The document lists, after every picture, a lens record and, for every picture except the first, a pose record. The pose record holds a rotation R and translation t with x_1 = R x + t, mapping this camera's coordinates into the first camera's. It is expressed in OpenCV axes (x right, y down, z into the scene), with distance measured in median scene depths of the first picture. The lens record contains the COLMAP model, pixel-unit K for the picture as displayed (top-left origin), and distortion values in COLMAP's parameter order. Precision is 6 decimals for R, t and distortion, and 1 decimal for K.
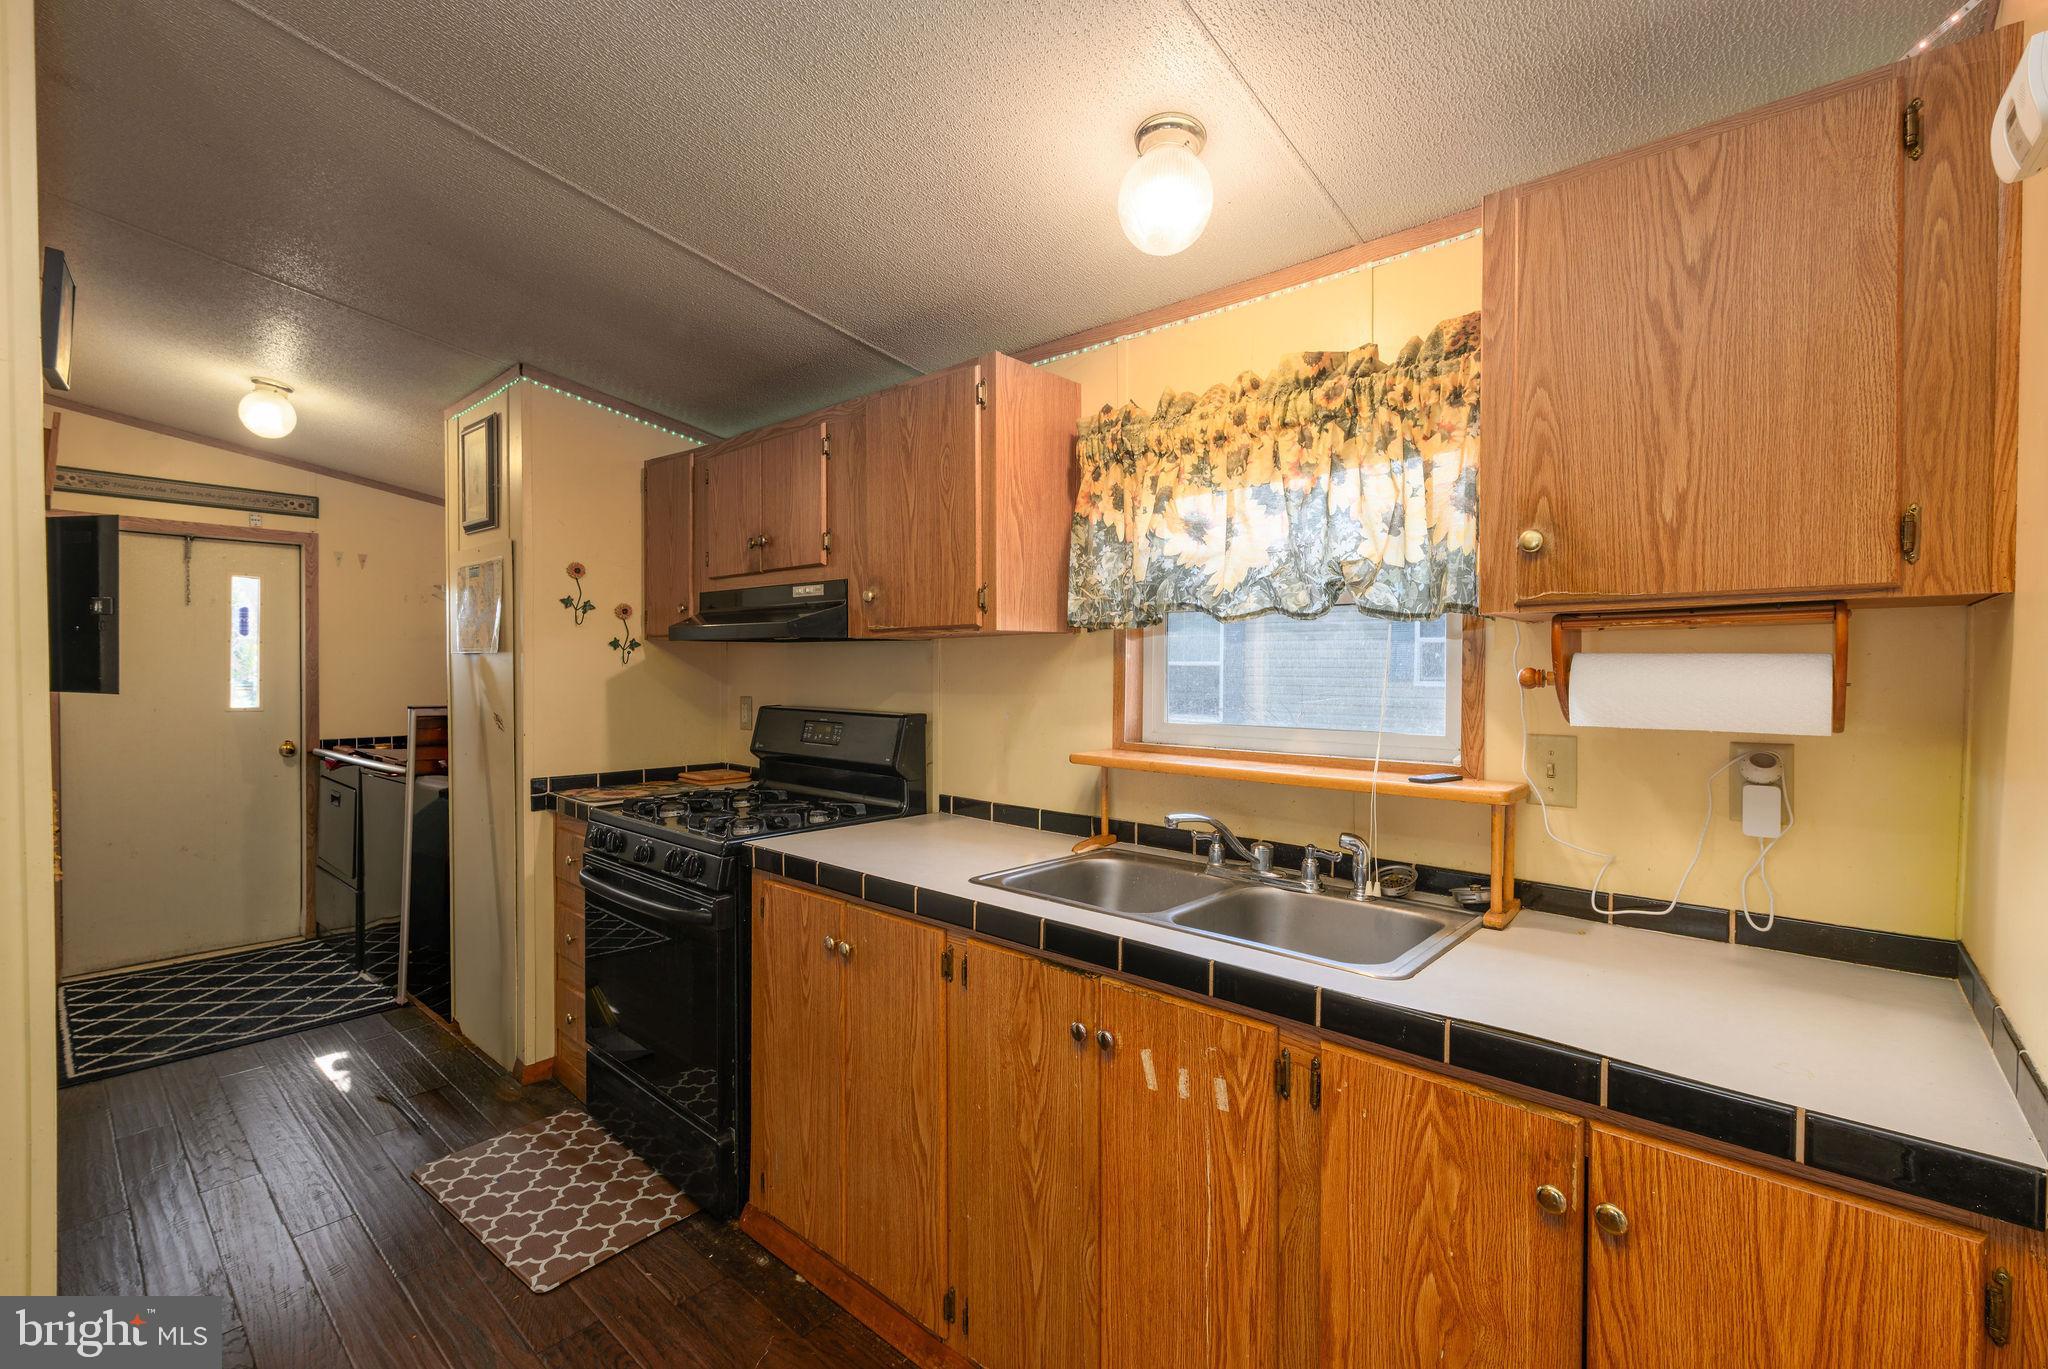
lens RADIAL K [[903.8, 0, 1004.1], [0, 903.8, 679.0], [0, 0, 1]] dist [0.000957, 0.000548]
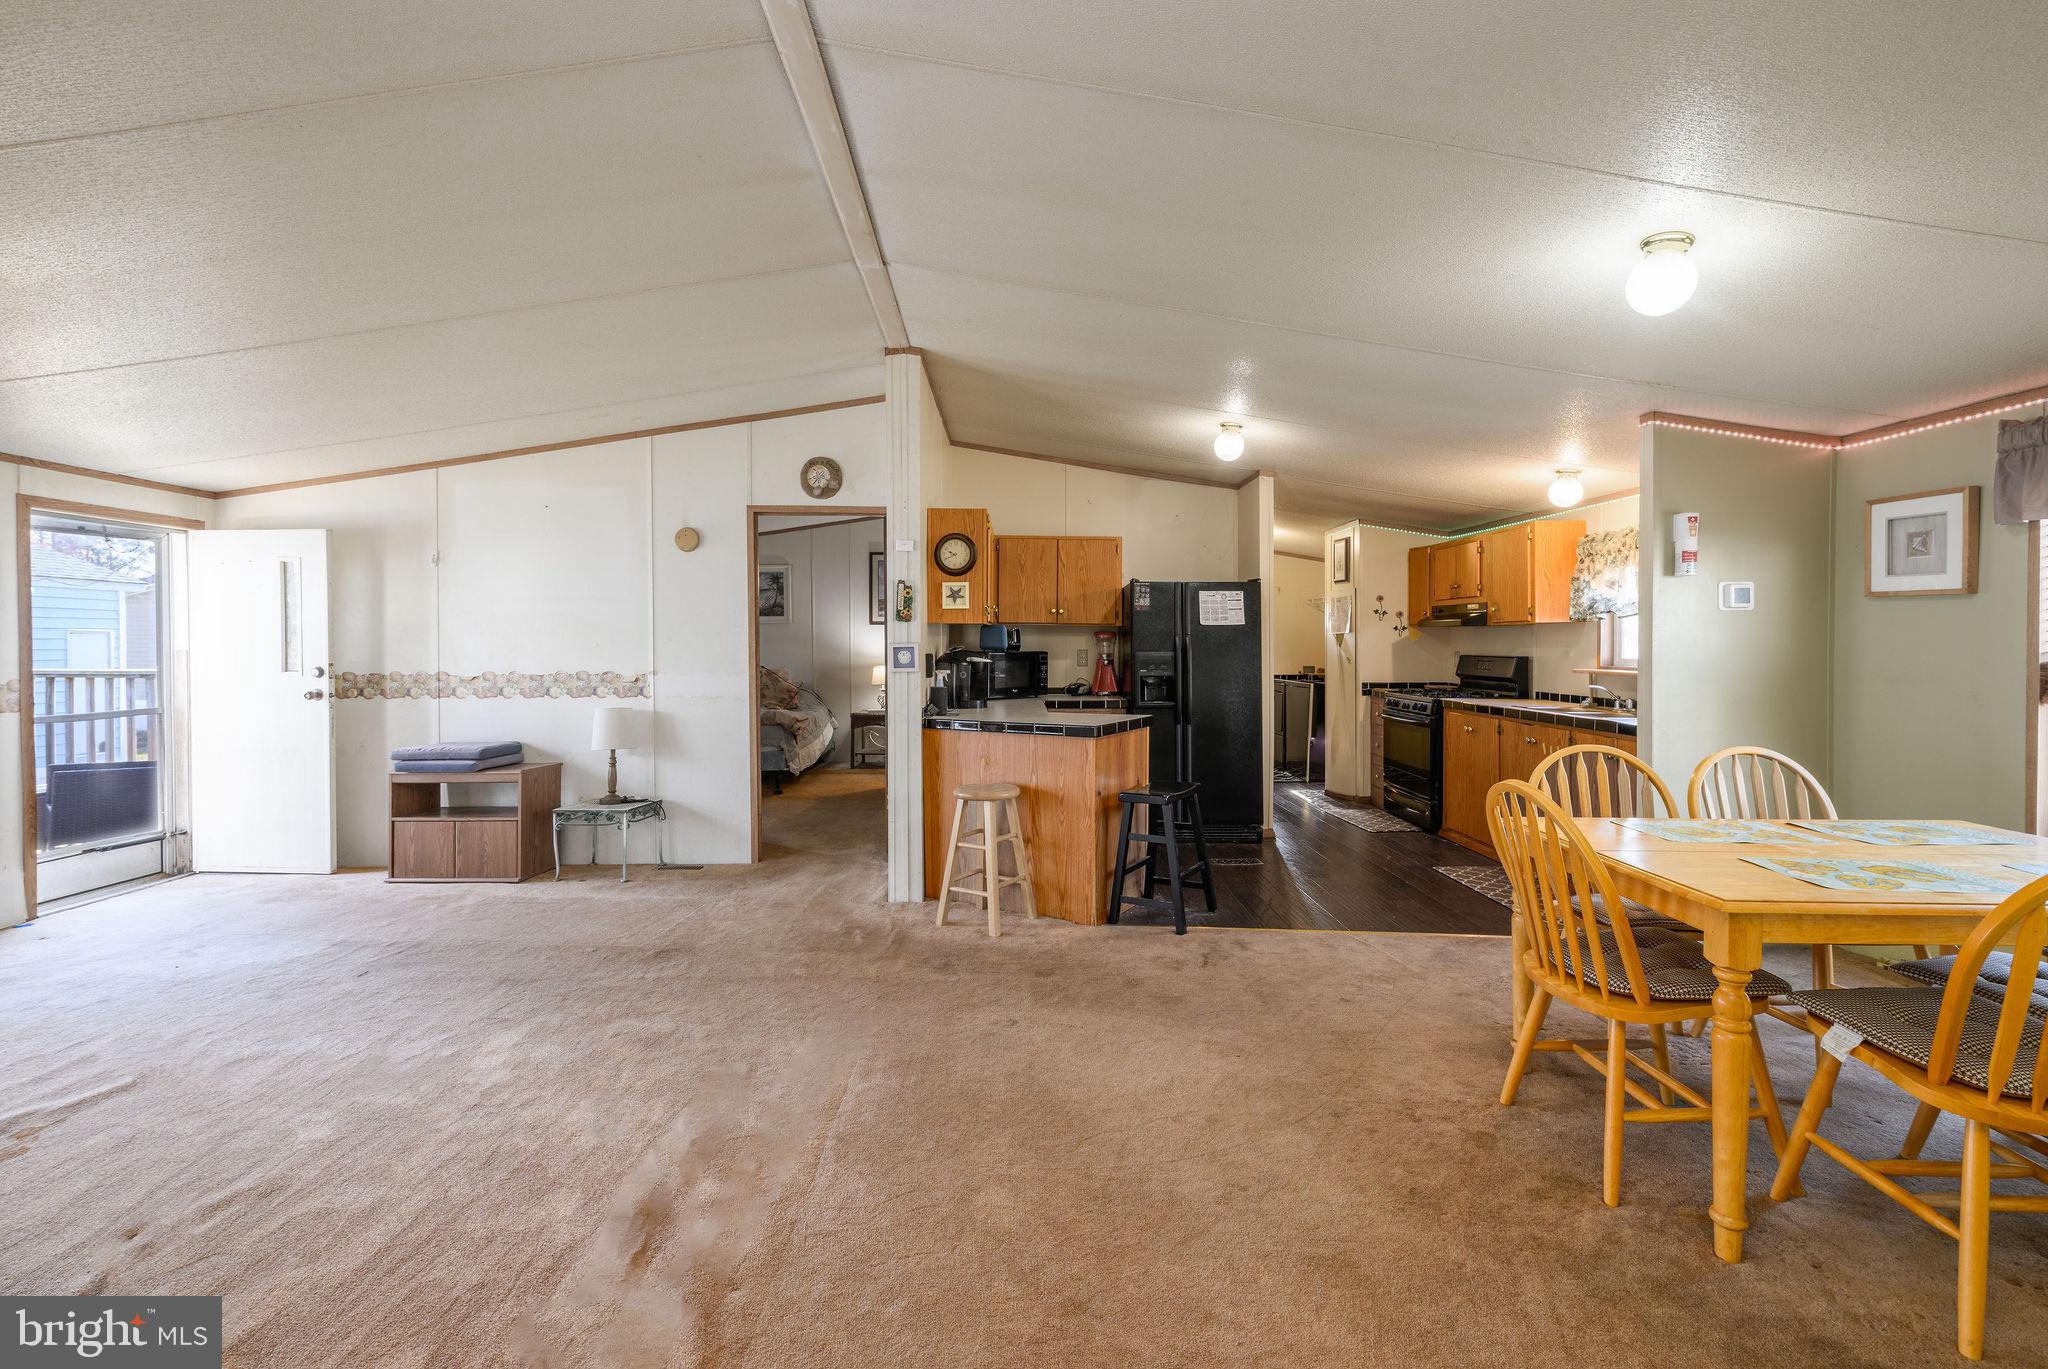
lens RADIAL K [[903.8, 0, 1016.5], [0, 903.8, 657.1], [0, 0, 1]] dist [0.000957, 0.000548]
pose [[0.694046, 0.006829, -0.719898, 0.645176], [-0.003432, 0.999975, 0.006176, 0.028412], [0.719923, -0.001816, 0.694052, -1.498275]]
